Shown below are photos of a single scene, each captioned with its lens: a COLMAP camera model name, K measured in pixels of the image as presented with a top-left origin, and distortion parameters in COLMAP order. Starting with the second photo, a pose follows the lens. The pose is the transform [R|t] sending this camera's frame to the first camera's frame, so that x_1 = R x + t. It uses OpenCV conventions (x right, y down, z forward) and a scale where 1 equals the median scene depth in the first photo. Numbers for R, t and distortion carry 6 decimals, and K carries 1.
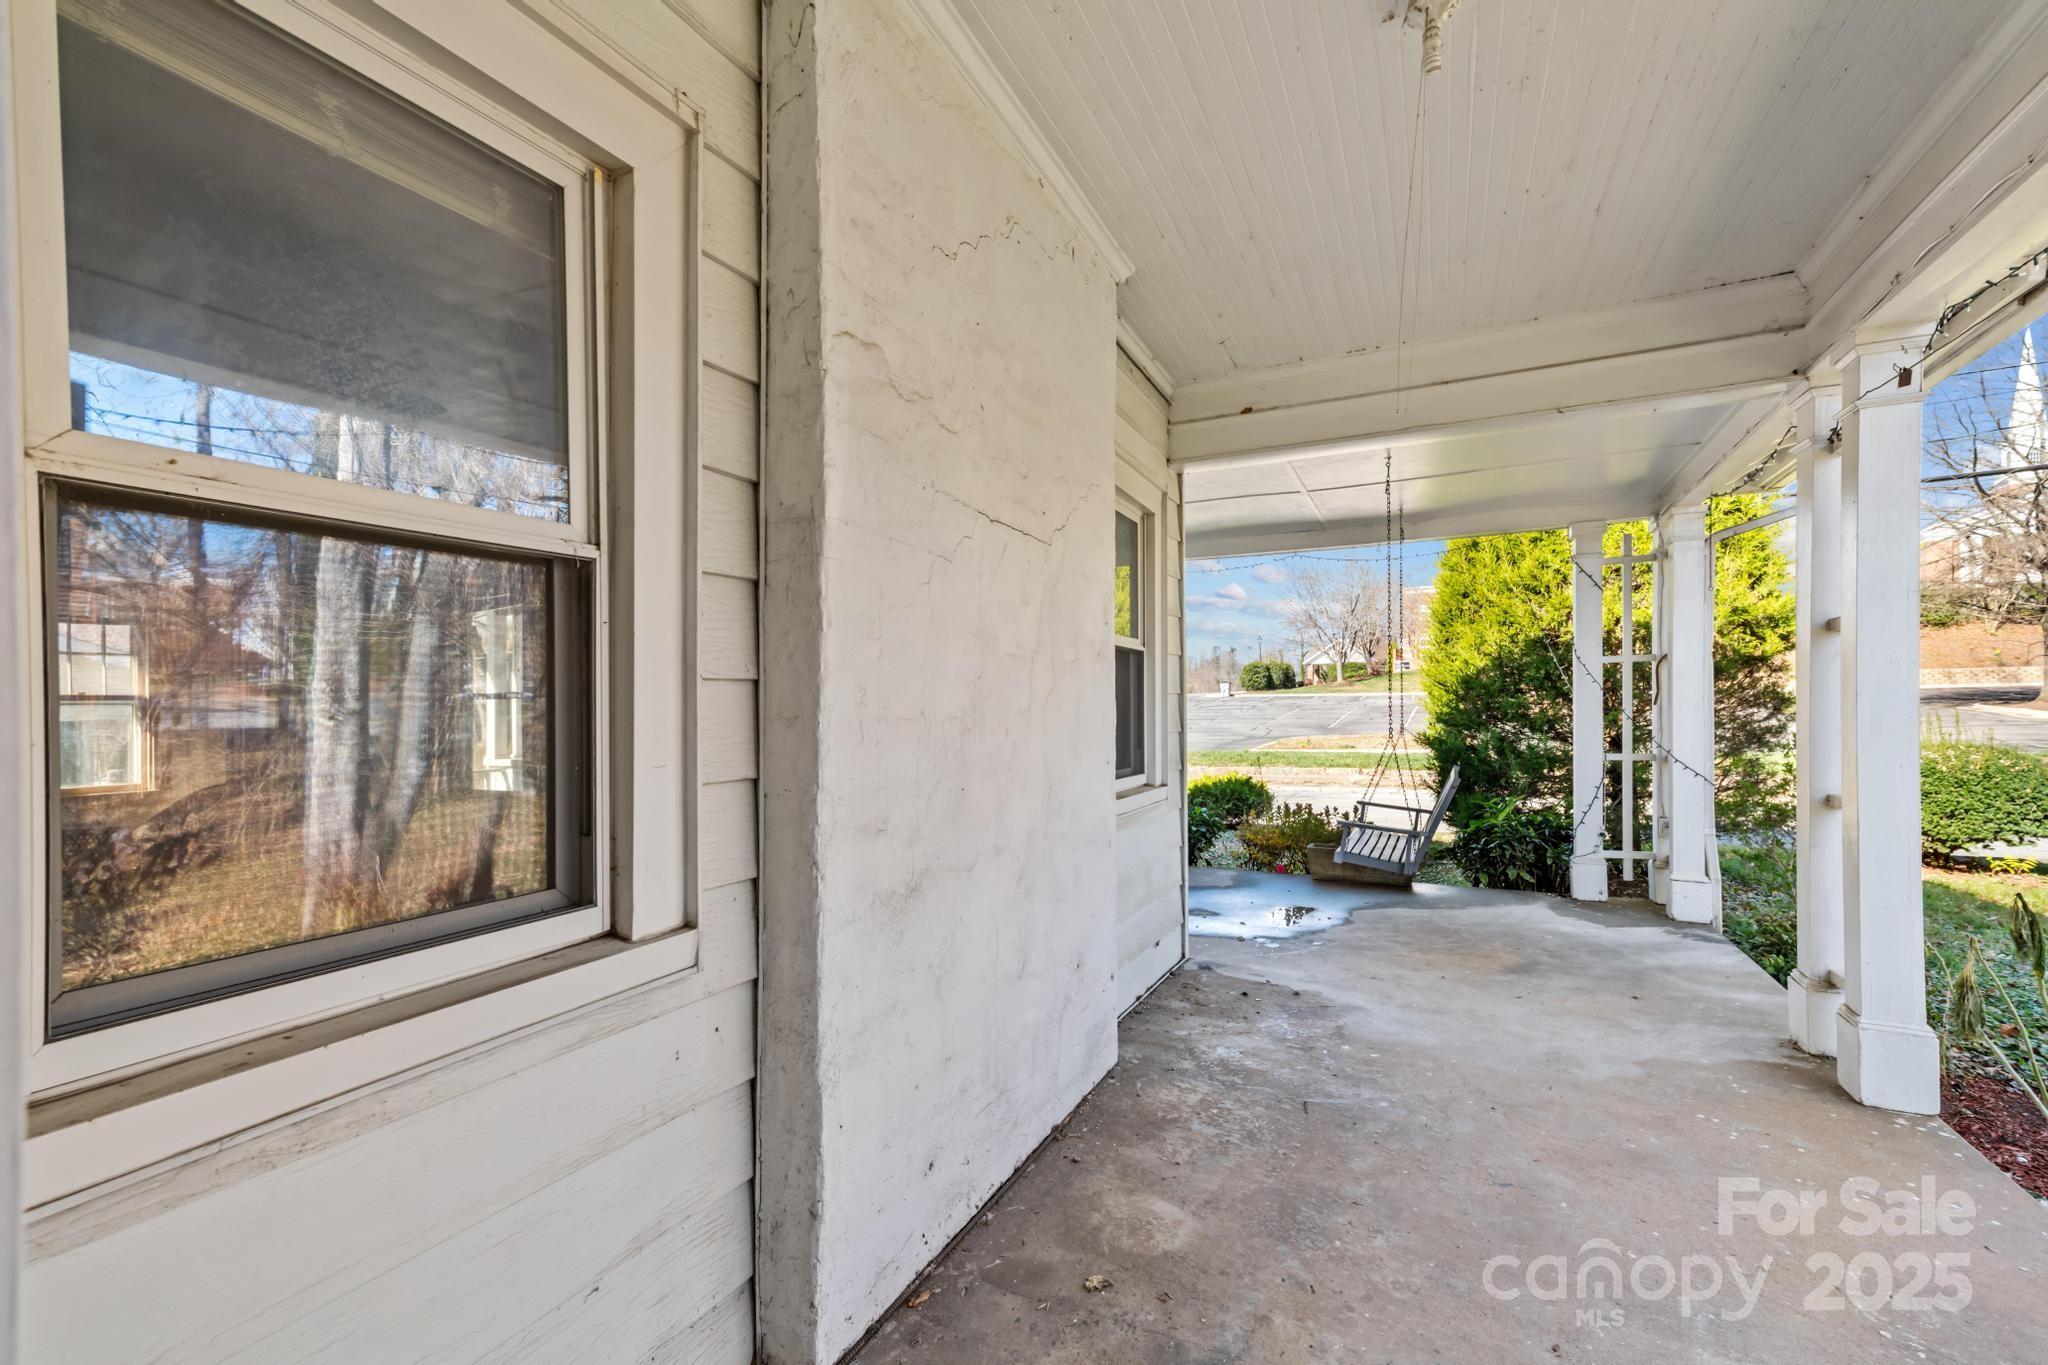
lens RADIAL K [[864.5, 0, 1023.6], [0, 864.5, 702.3], [0, 0, 1]] dist [0.001935, 0.000184]
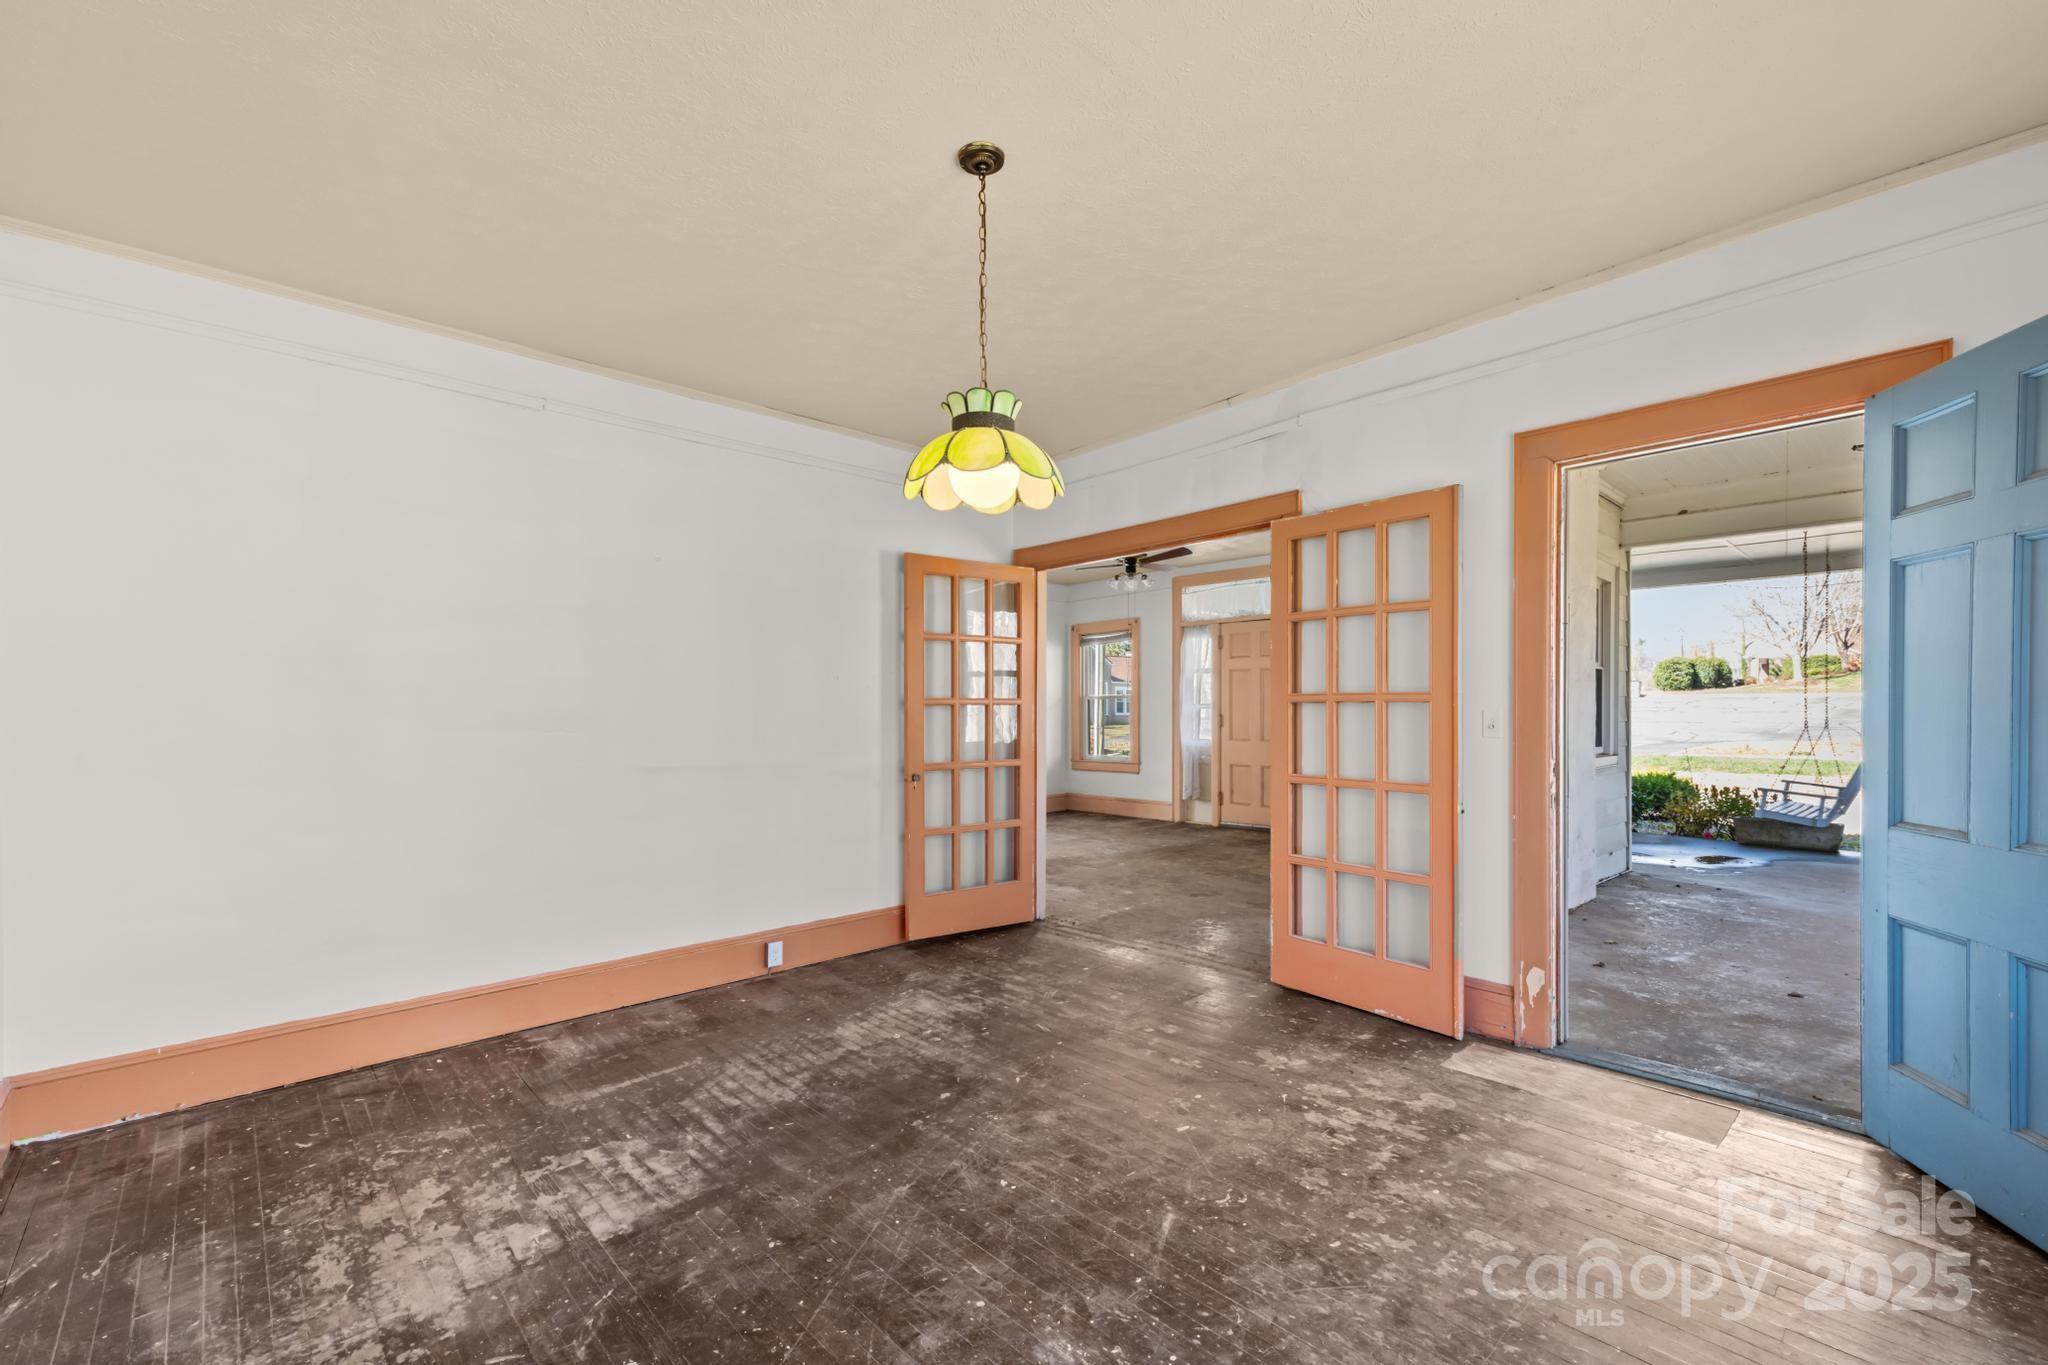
lens RADIAL K [[880.6, 0, 1036.5], [0, 880.6, 712.9], [0, 0, 1]] dist [0.019281, -0.000041]
pose [[0.936159, 0.004824, -0.351545, -0.179475], [-0.001210, 0.999944, 0.010501, 0.001581], [0.351576, -0.009405, 0.936112, -0.613272]]
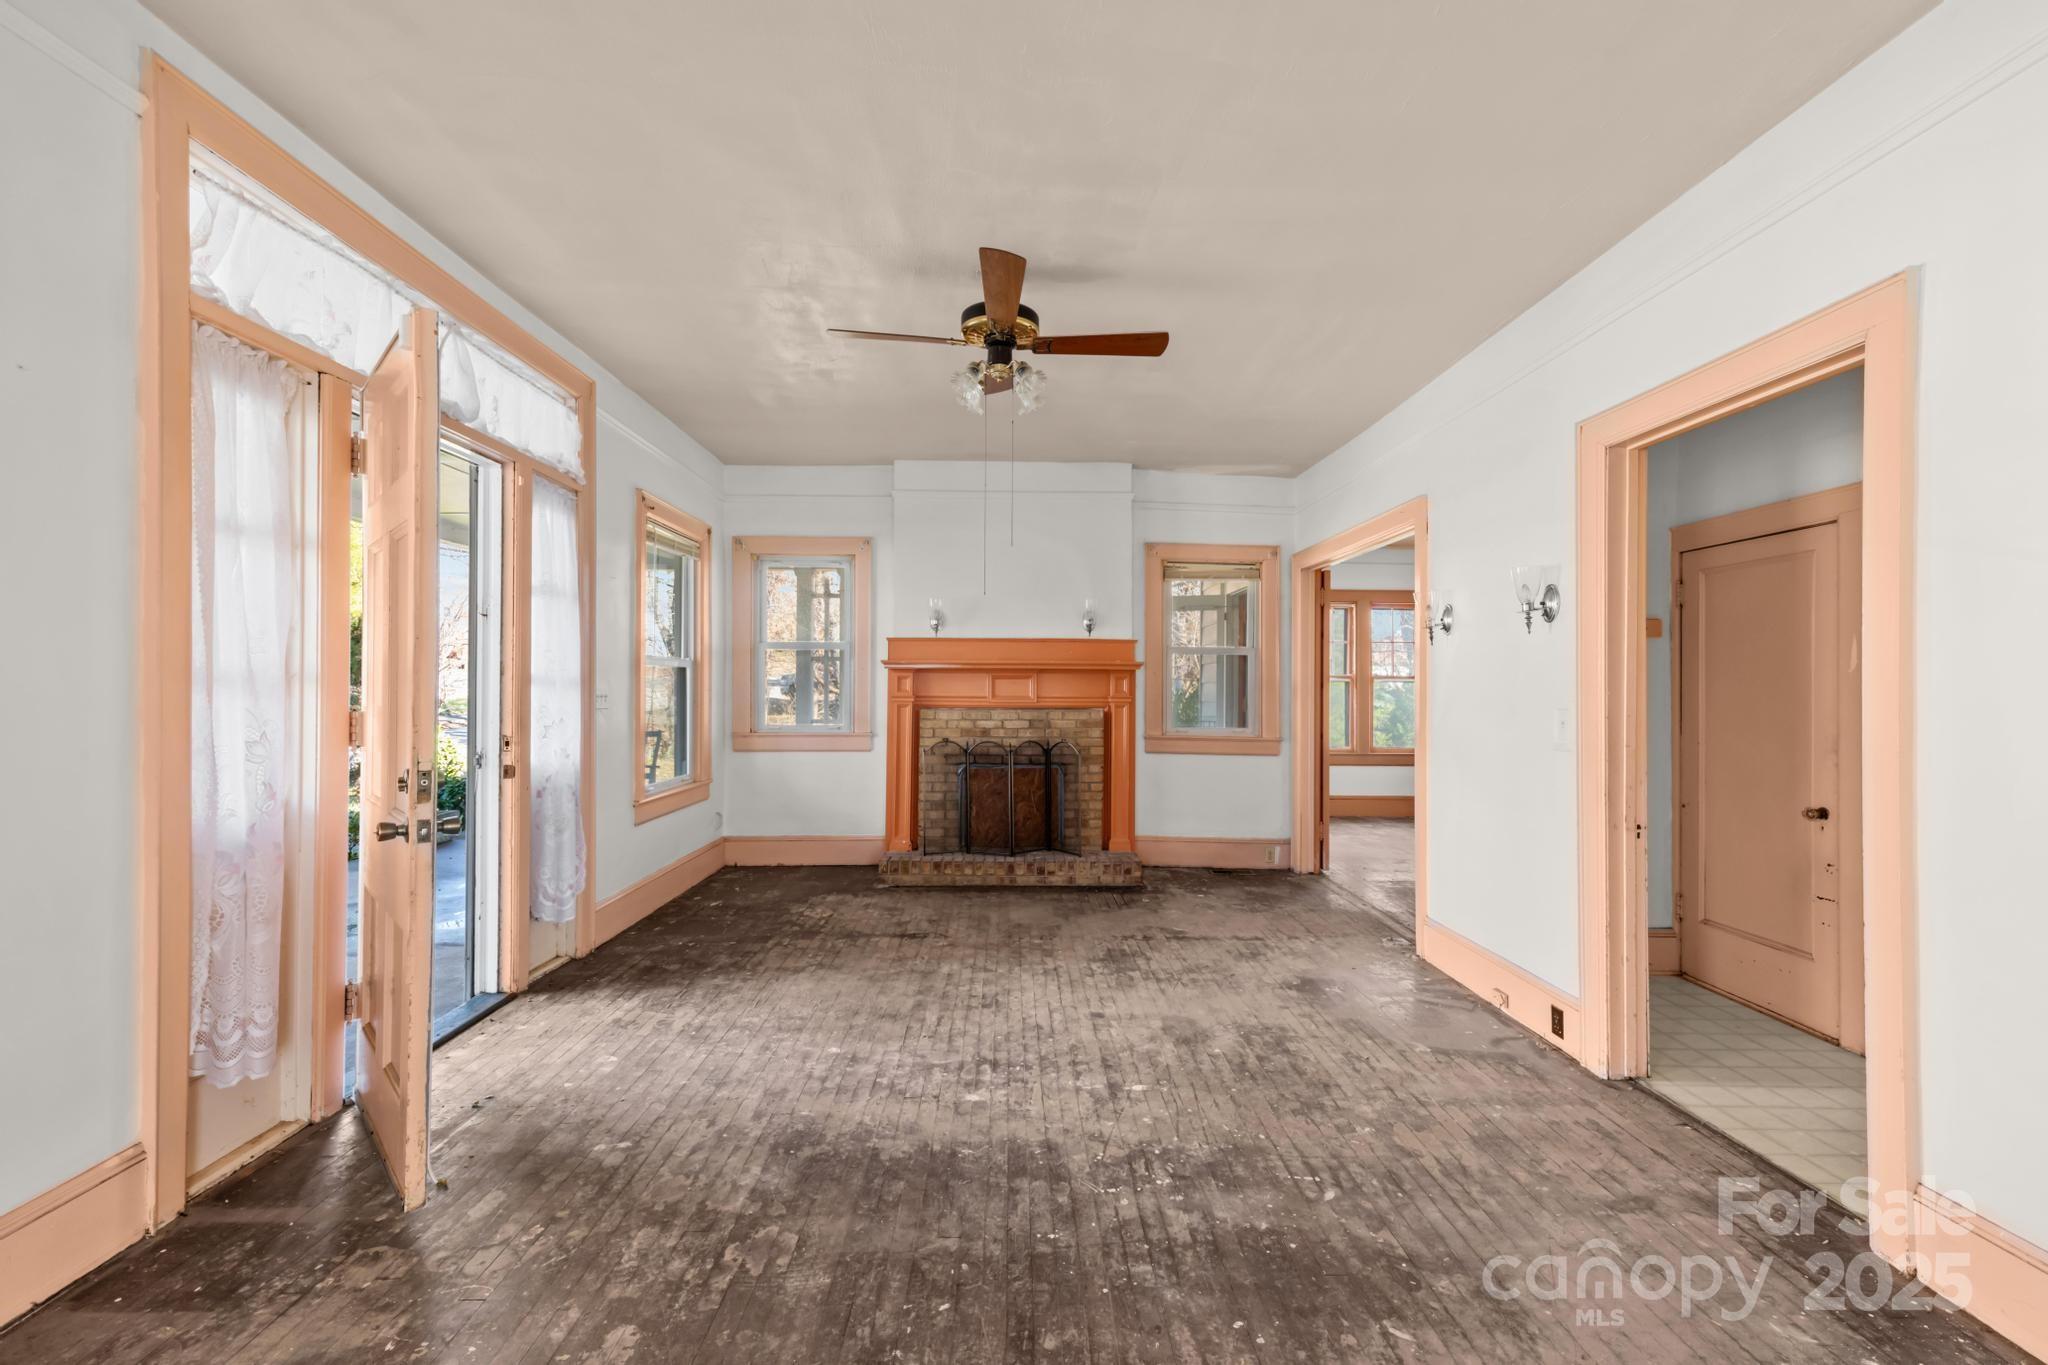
lens RADIAL K [[865.2, 0, 1027.8], [0, 865.2, 690.9], [0, 0, 1]] dist [0.031638, 0.000140]
pose [[-0.471319, 0.001943, 0.881961, -1.006490], [-0.005930, 0.999968, -0.005372, 0.012403], [-0.881943, -0.007762, -0.471292, 0.923017]]
